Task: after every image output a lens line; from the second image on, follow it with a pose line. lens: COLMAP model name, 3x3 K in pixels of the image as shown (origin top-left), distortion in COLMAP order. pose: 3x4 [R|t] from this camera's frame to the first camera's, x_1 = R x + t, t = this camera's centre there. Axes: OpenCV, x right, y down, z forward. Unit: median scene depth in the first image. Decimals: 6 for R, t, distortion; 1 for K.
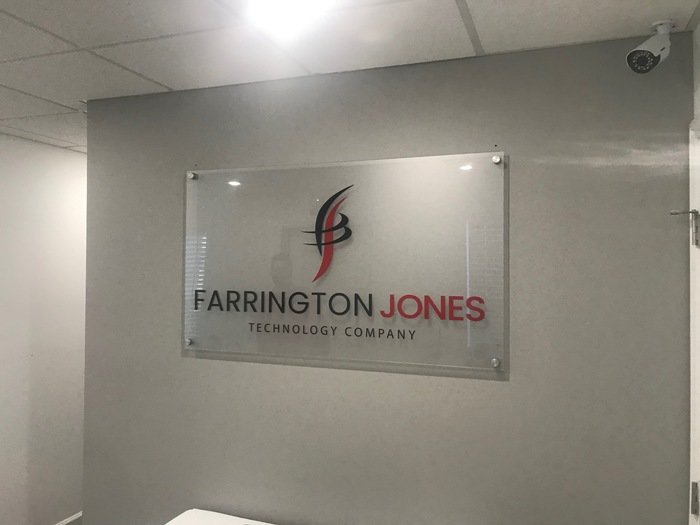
lens RADIAL K [[595.2, 0, 353.4], [0, 595.2, 259.7], [0, 0, 1]] dist [0.144342, 0.002388]
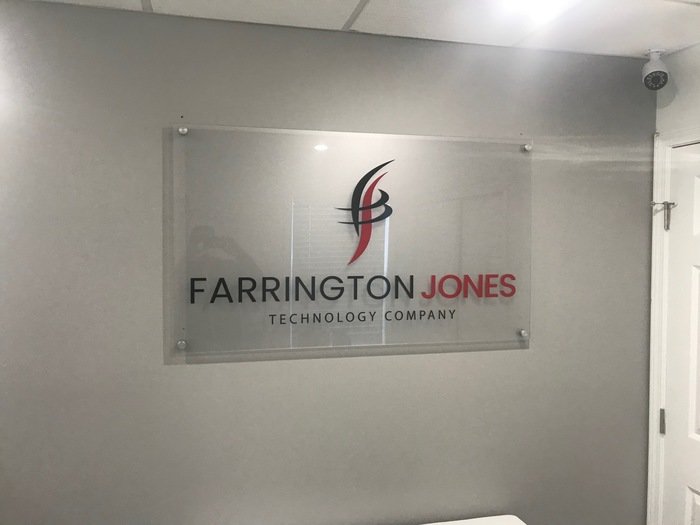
lens RADIAL K [[595.2, 0, 352.1], [0, 595.2, 267.0], [0, 0, 1]] dist [0.144342, 0.002388]
pose [[0.826079, -0.029195, 0.562797, -0.579134], [-0.000194, 0.998642, 0.052090, -0.006113], [-0.563554, -0.043140, 0.824952, 0.251520]]
